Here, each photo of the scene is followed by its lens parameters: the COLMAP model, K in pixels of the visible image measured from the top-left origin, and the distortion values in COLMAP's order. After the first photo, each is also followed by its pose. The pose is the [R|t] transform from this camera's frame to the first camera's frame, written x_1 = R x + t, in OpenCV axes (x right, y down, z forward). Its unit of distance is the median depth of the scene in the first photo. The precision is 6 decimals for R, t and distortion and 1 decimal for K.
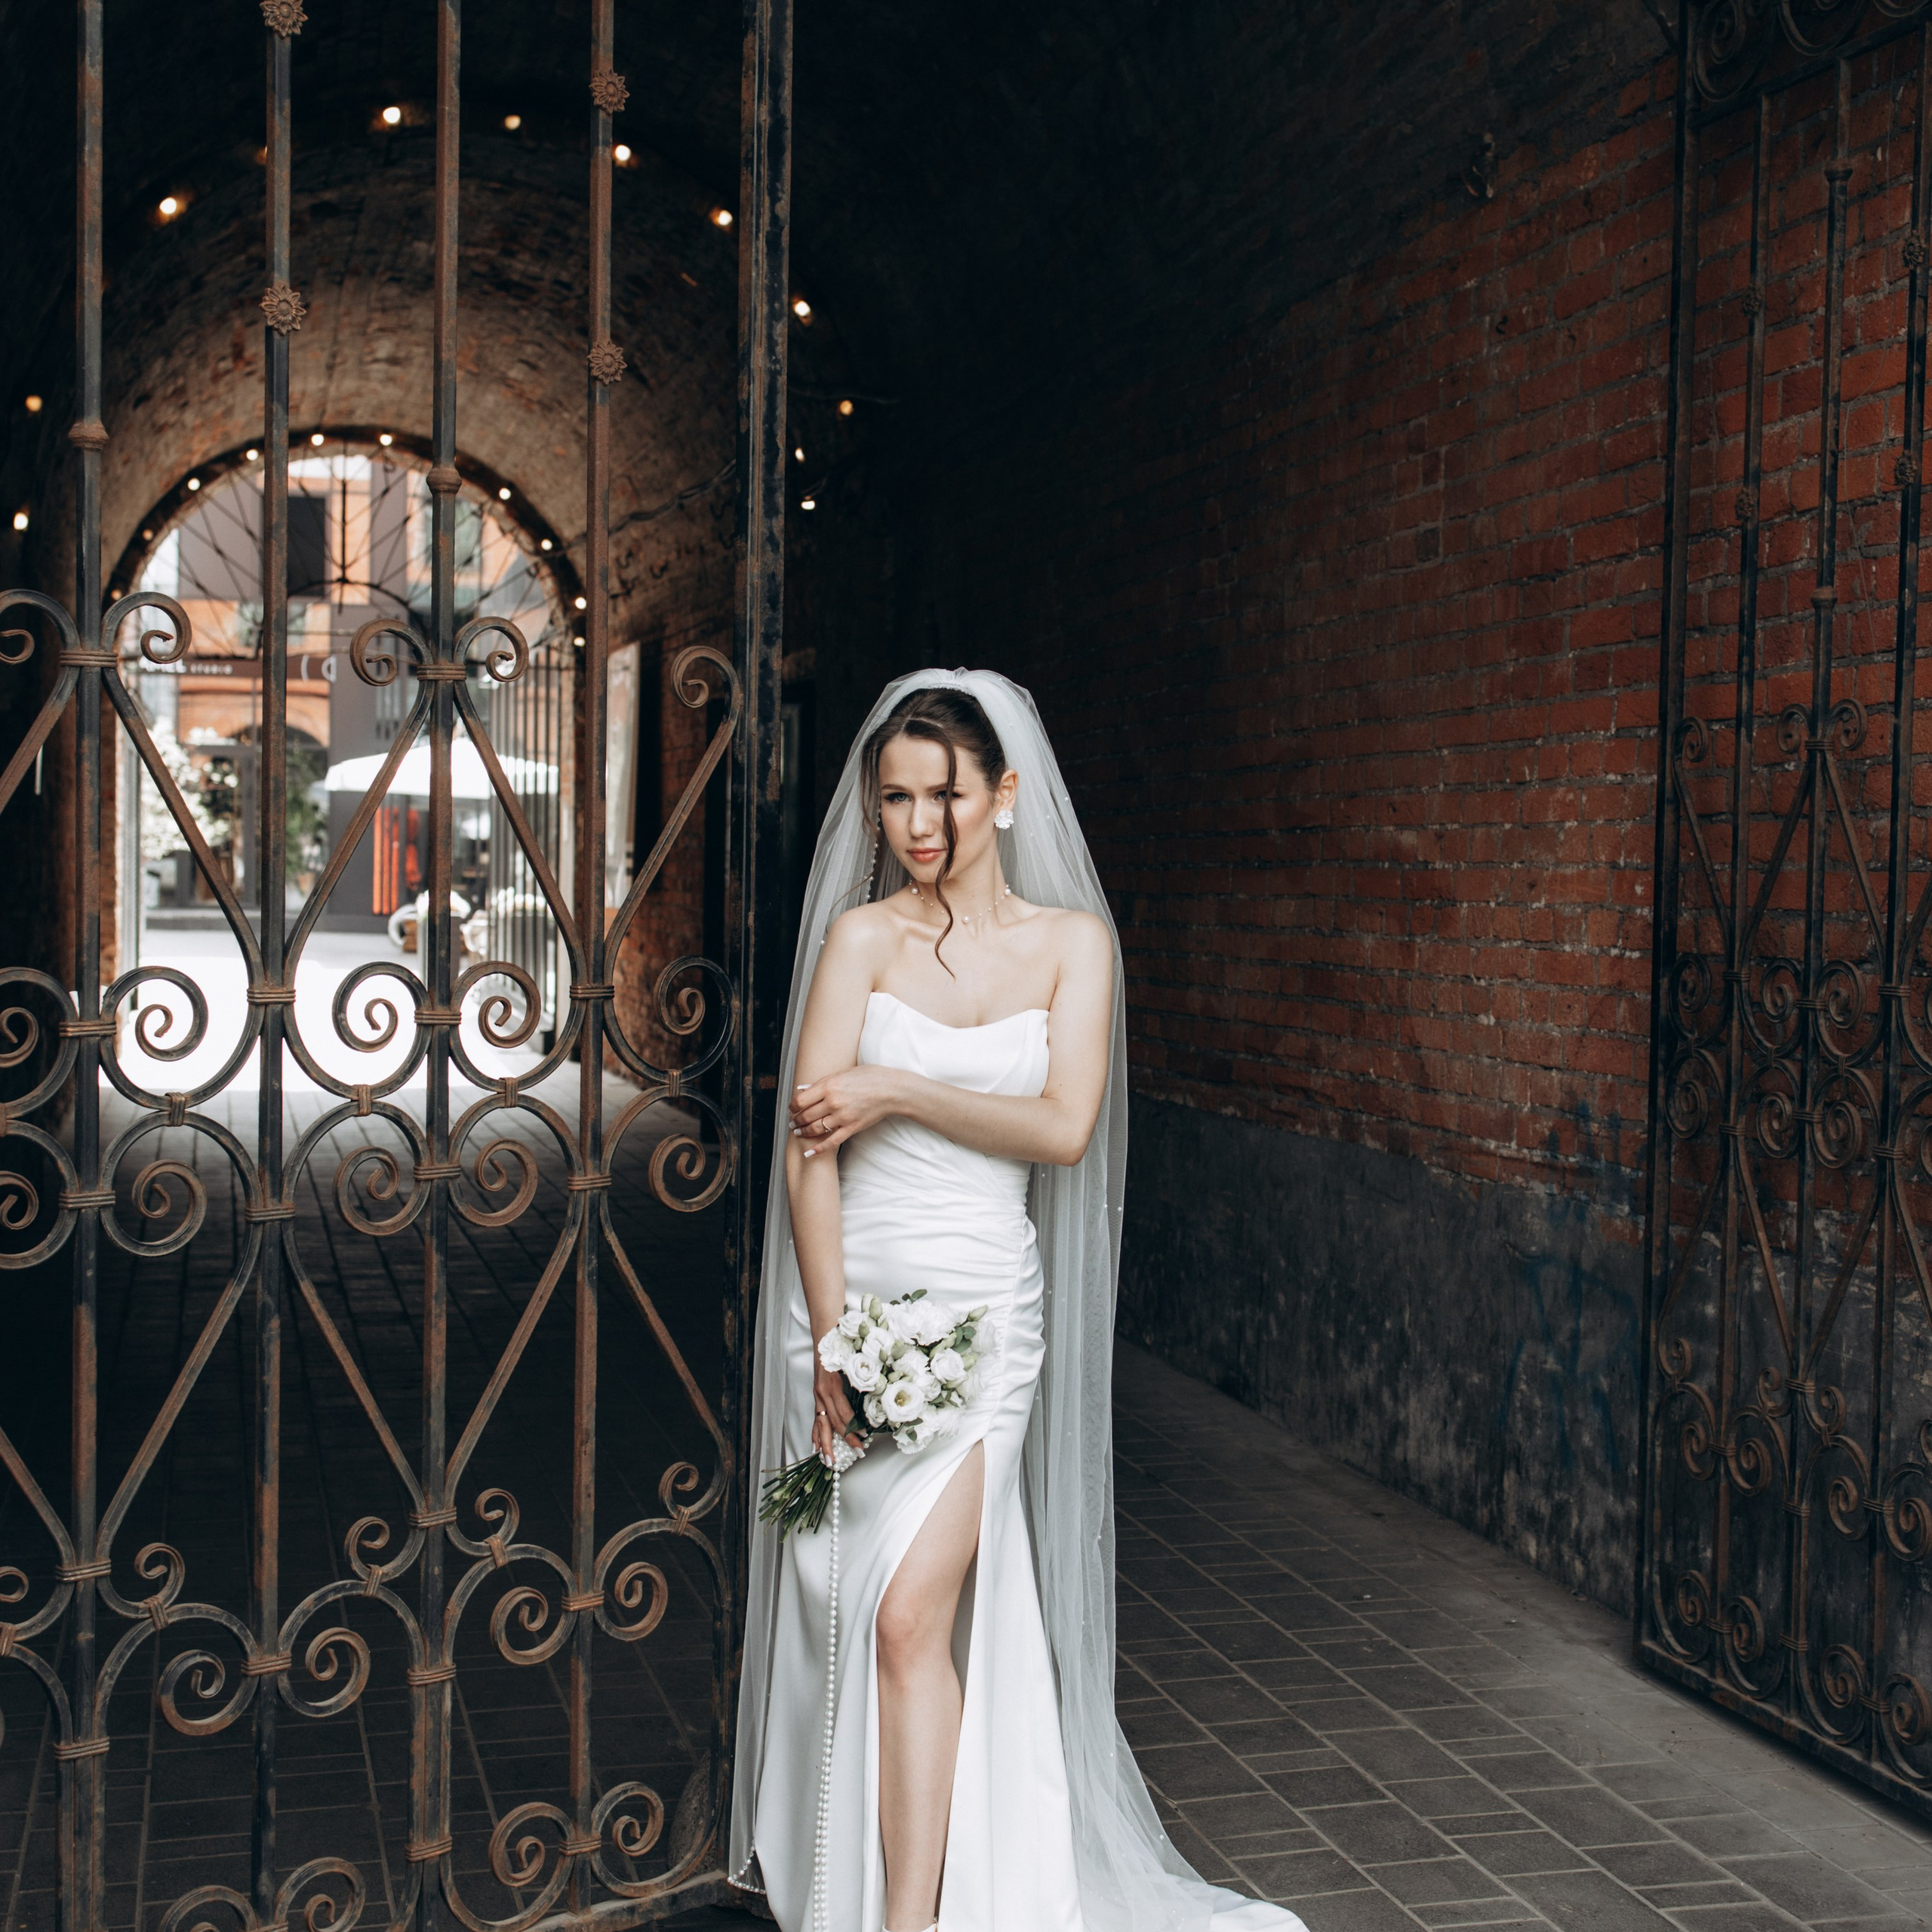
lens RADIAL K [[3346.5, 0, 966.0], [0, 3346.5, 966.0], [0, 0, 1]] dist [-0.022631, 0.199529]
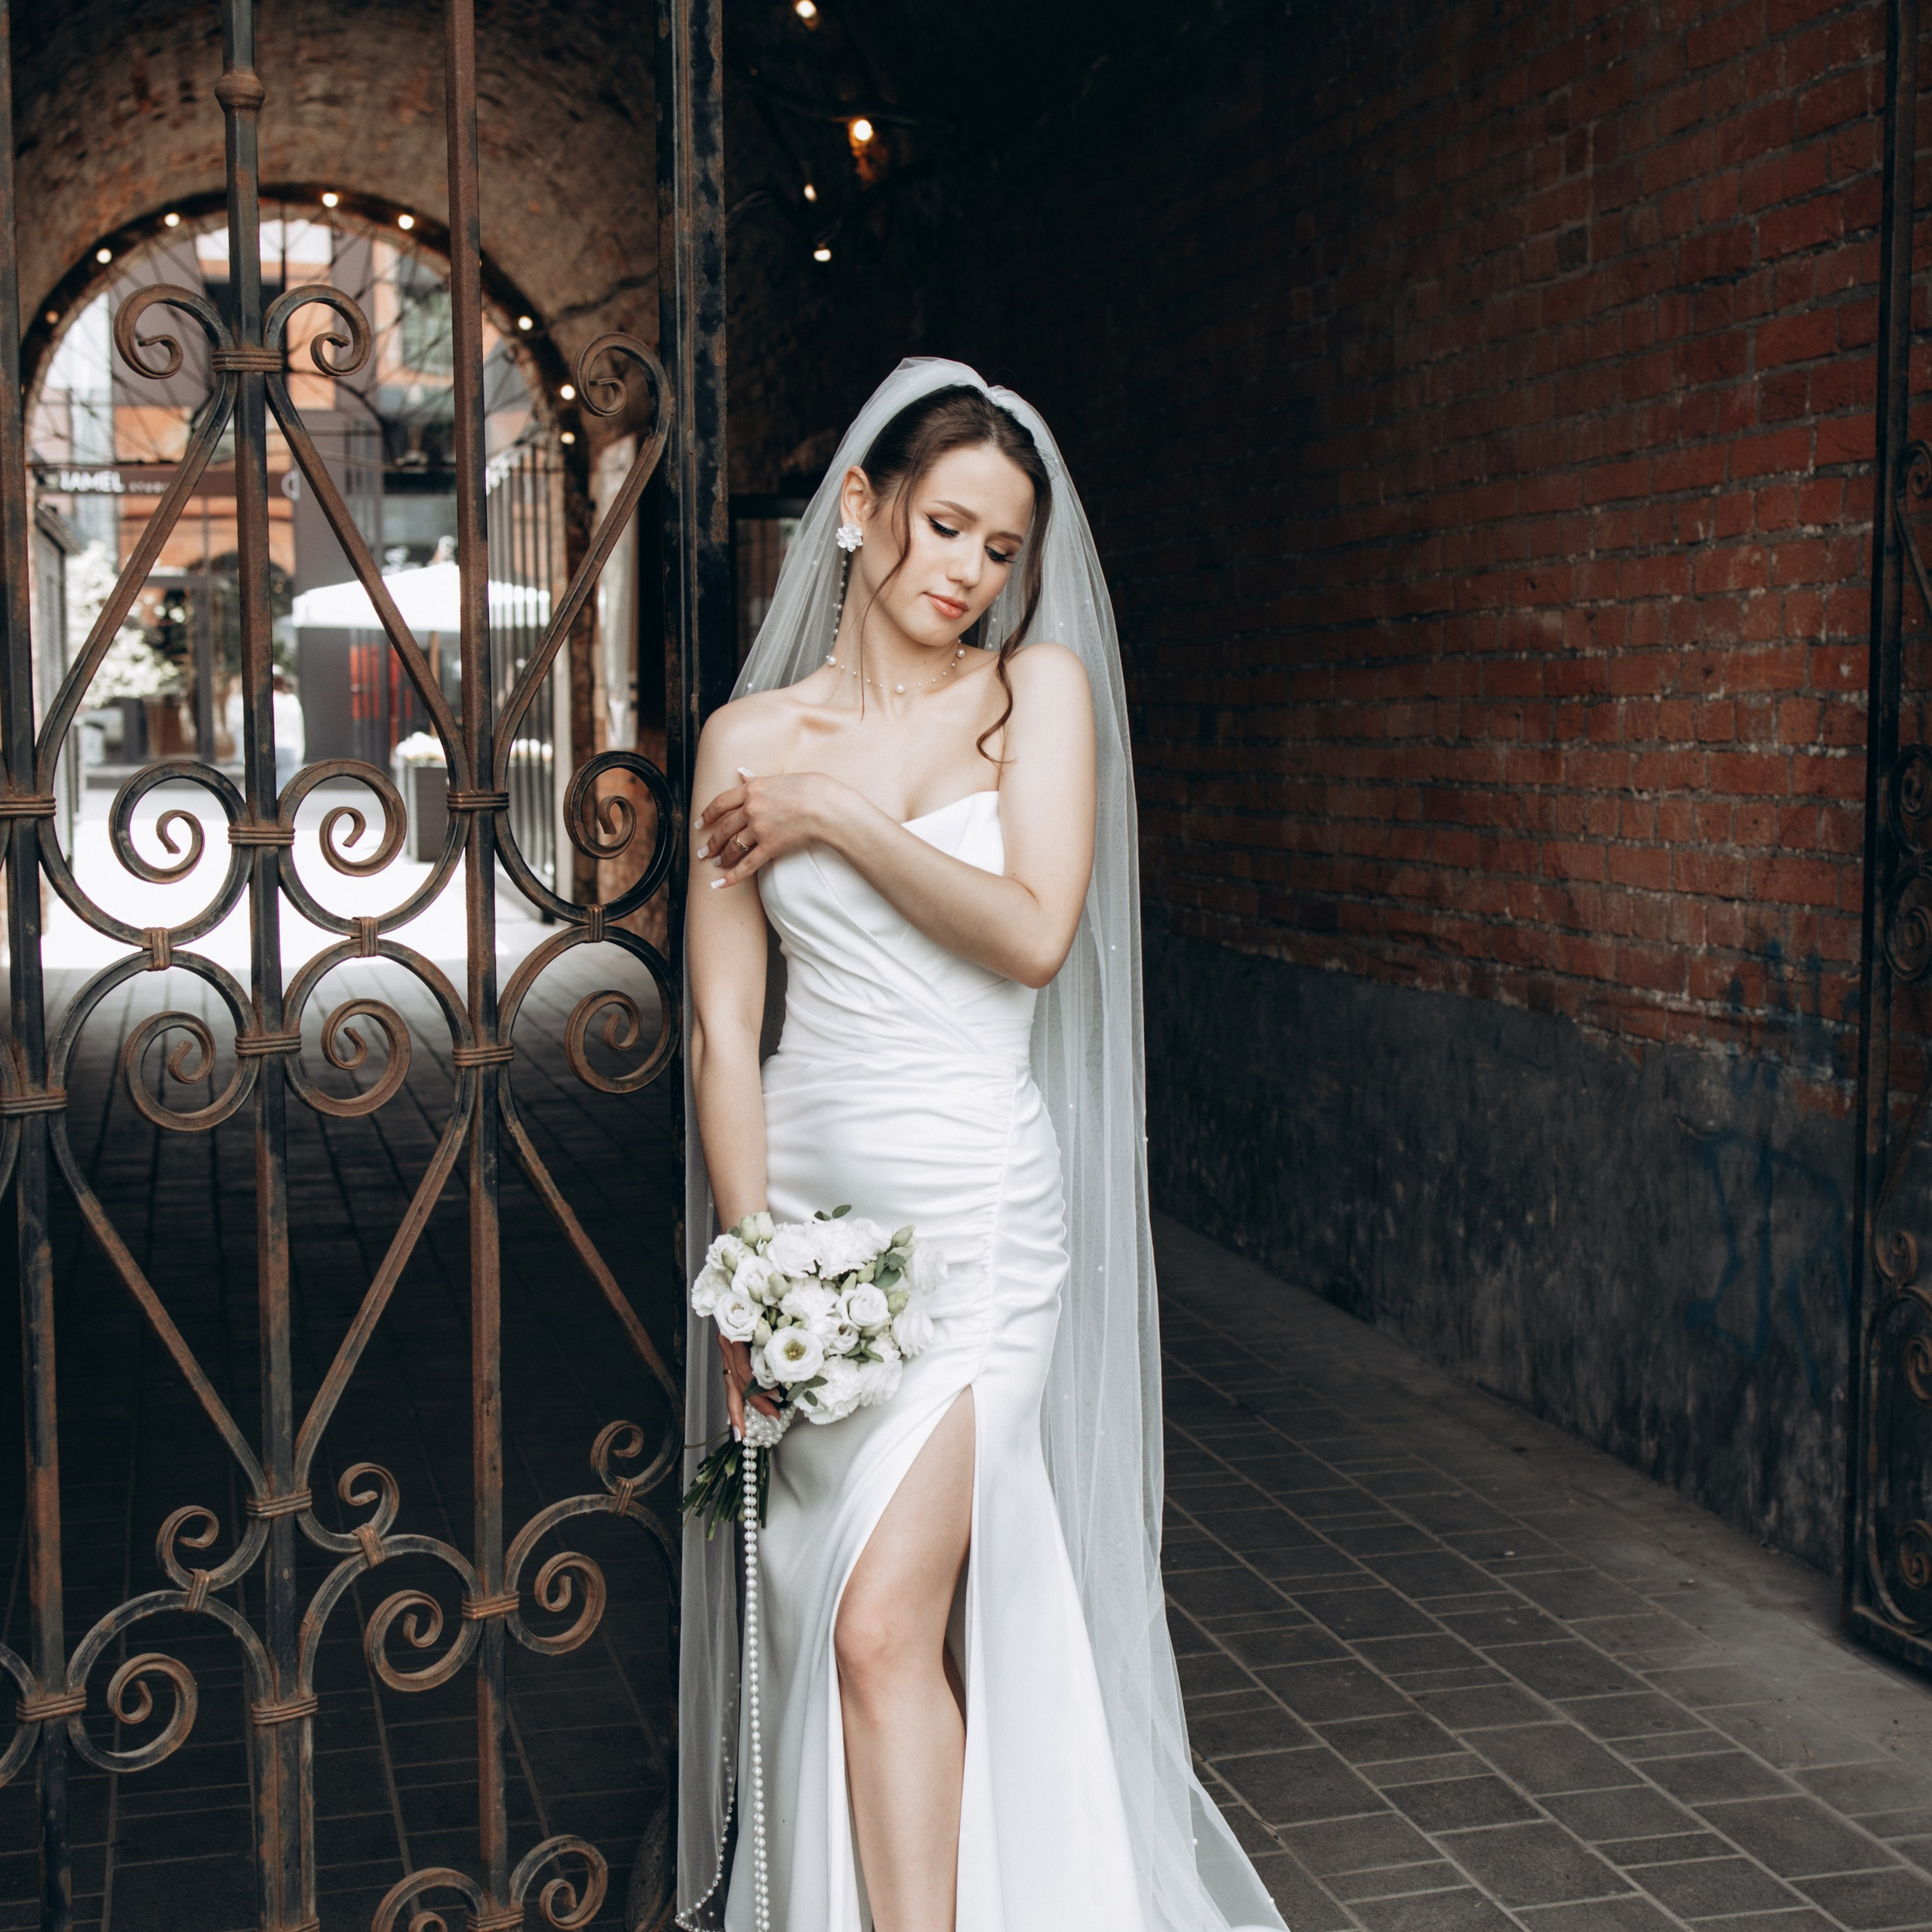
lens RADIAL K [[3795.4, 0, 1073.9], [0, 3795.4, 1168.1], [0, 0, 1]] dist [-0.019918, -0.234856]
pose [[0.999790, -0.018343, 0.009149, 0.008866], [0.017421, 0.995579, 0.092297, 0.010056], [-0.010801, -0.092118, 0.995689, 0.110370]]
